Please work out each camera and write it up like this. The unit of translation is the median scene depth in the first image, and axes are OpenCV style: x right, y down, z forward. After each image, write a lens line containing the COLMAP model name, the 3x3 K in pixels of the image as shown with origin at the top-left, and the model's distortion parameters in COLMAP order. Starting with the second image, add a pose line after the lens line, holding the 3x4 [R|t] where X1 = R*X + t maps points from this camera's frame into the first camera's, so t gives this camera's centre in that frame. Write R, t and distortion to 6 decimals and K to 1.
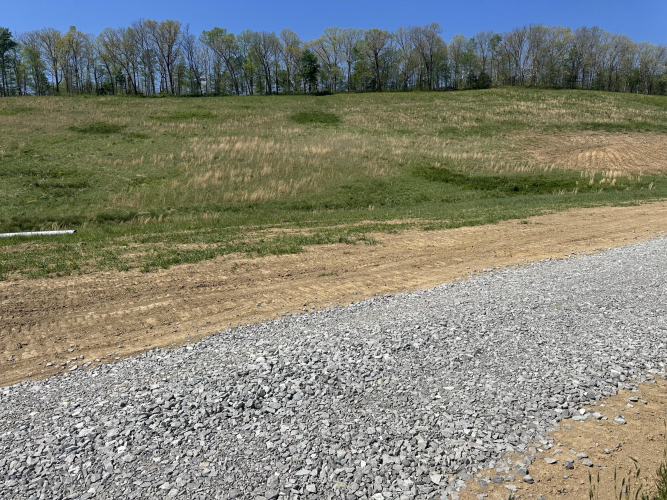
lens RADIAL K [[465.4, 0, 332.5], [0, 465.4, 251.3], [0, 0, 1]] dist [0.061549, -0.096919]
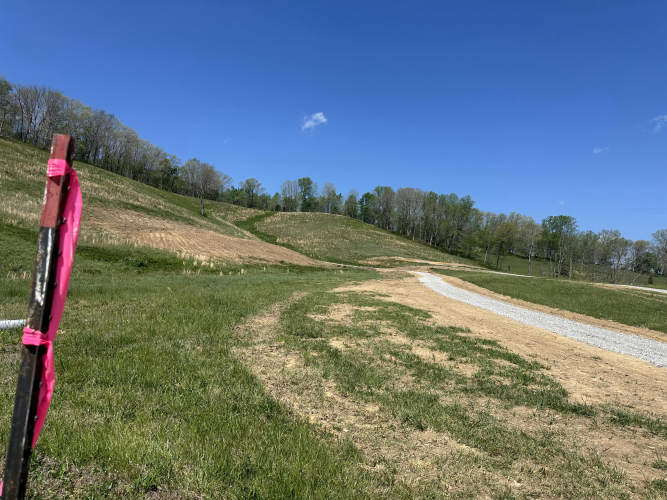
lens RADIAL K [[465.4, 0, 332.2], [0, 465.4, 253.5], [0, 0, 1]] dist [0.061549, -0.096919]
pose [[0.521796, 0.108001, 0.846206, -0.099721], [0.015239, 0.990615, -0.135829, -0.004849], [-0.852934, 0.083770, 0.515253, 0.050813]]
